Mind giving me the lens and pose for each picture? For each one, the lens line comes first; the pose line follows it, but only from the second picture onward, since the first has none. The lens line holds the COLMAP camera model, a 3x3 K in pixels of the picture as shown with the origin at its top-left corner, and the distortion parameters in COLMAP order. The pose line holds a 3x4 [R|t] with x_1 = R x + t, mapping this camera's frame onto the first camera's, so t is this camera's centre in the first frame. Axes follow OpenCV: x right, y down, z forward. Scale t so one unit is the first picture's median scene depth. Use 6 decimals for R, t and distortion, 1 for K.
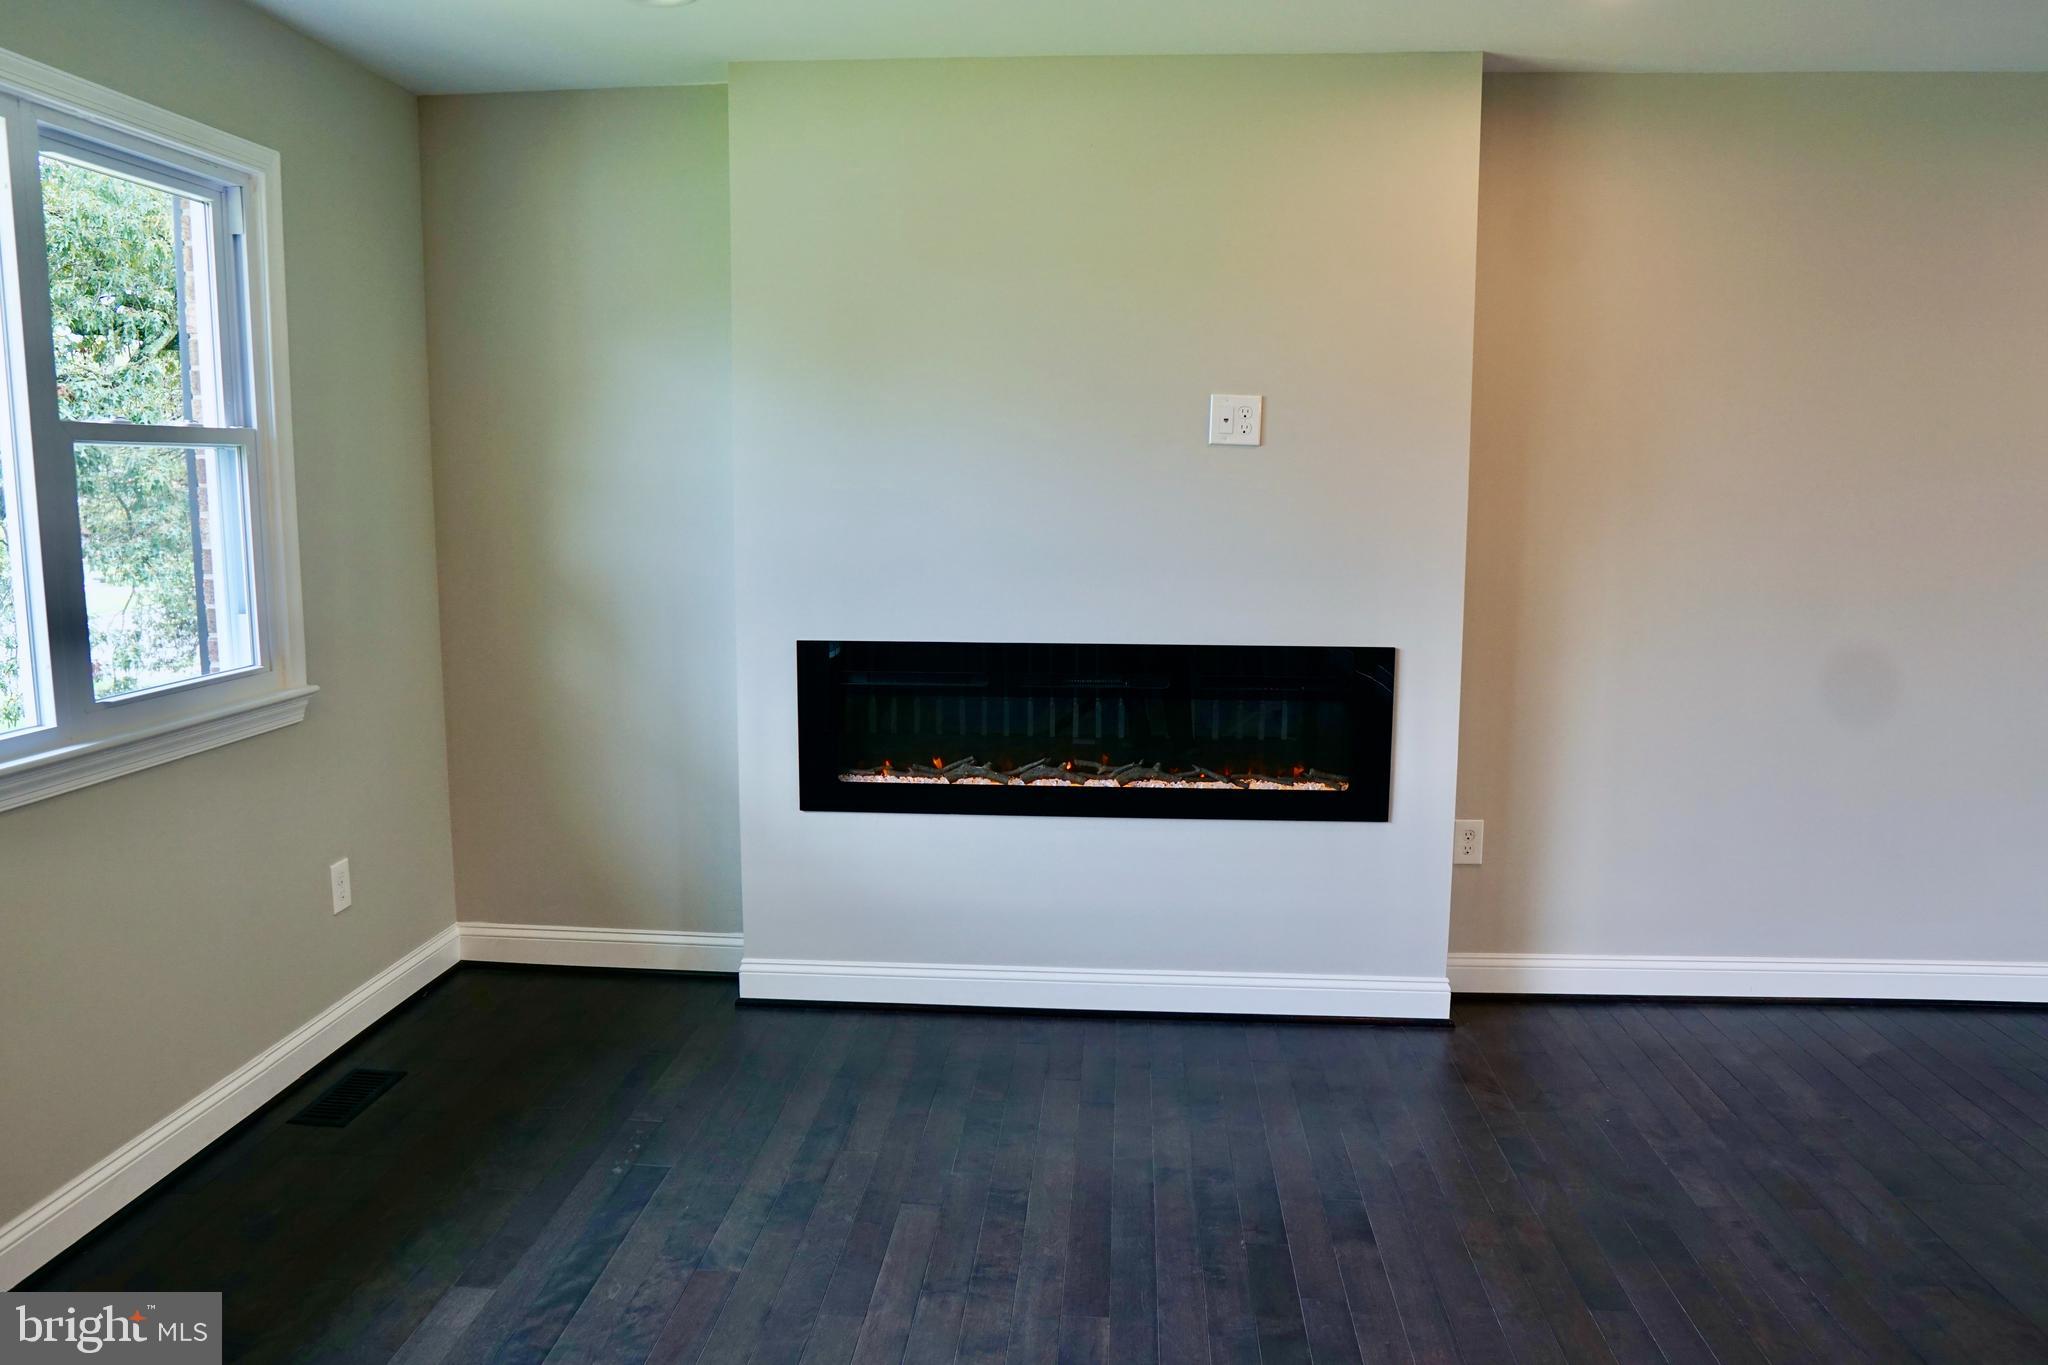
lens RADIAL K [[1449.6, 0, 1016.8], [0, 1449.6, 681.4], [0, 0, 1]] dist [-0.093557, 0.052130]
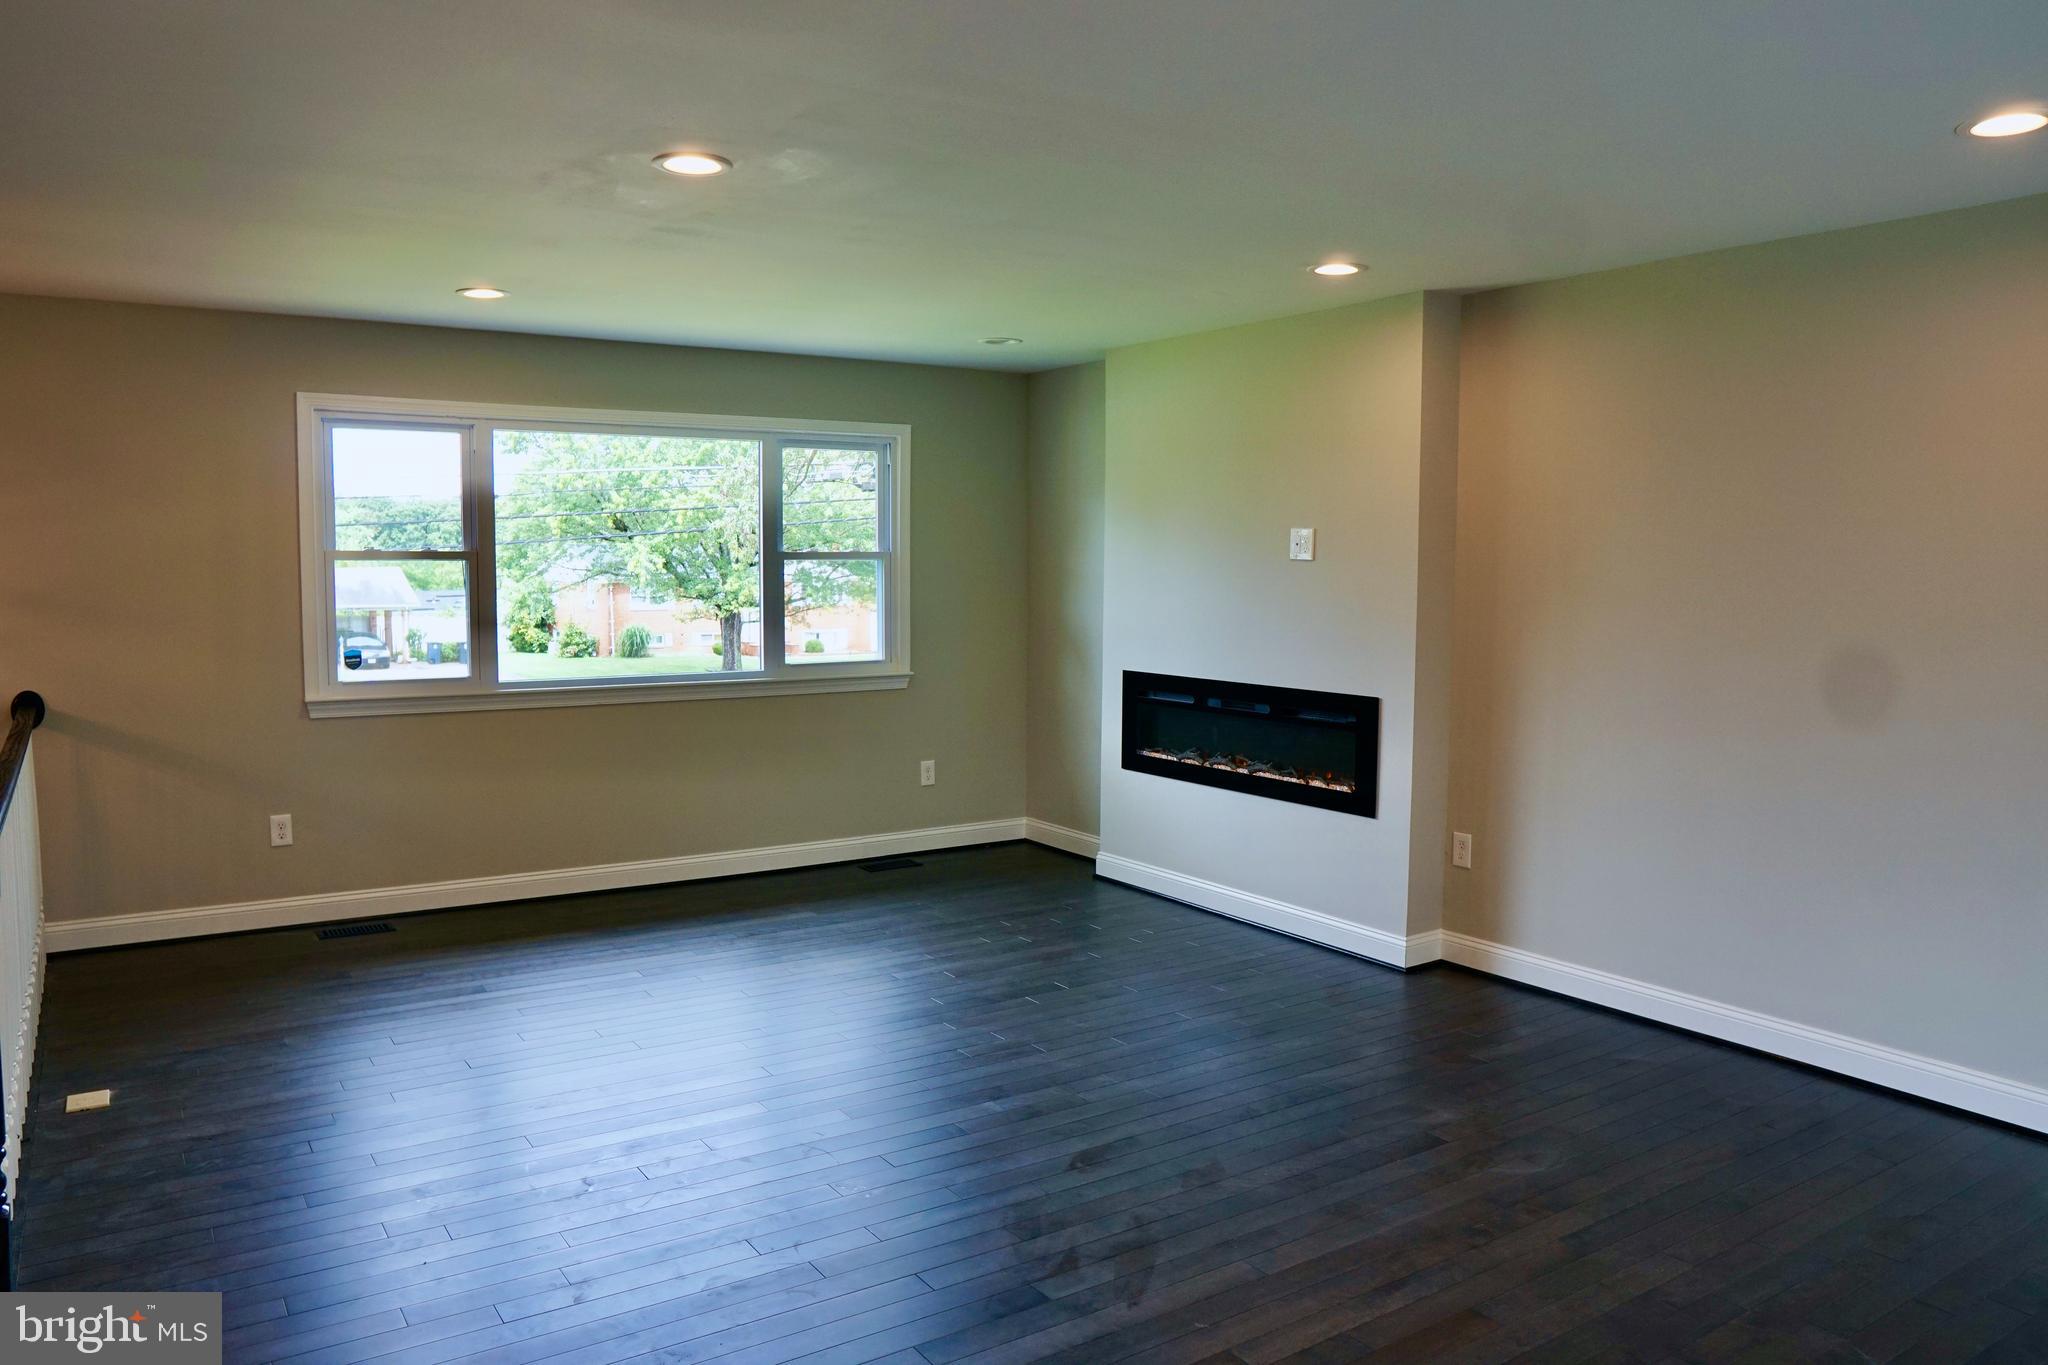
lens RADIAL K [[1449.6, 0, 1023.6], [0, 1449.6, 686.3], [0, 0, 1]] dist [-0.093557, 0.052130]
pose [[0.615727, 0.068654, -0.784963, 1.169892], [-0.116778, 0.993147, -0.004739, 0.013767], [0.779258, 0.094584, 0.619524, -0.183197]]
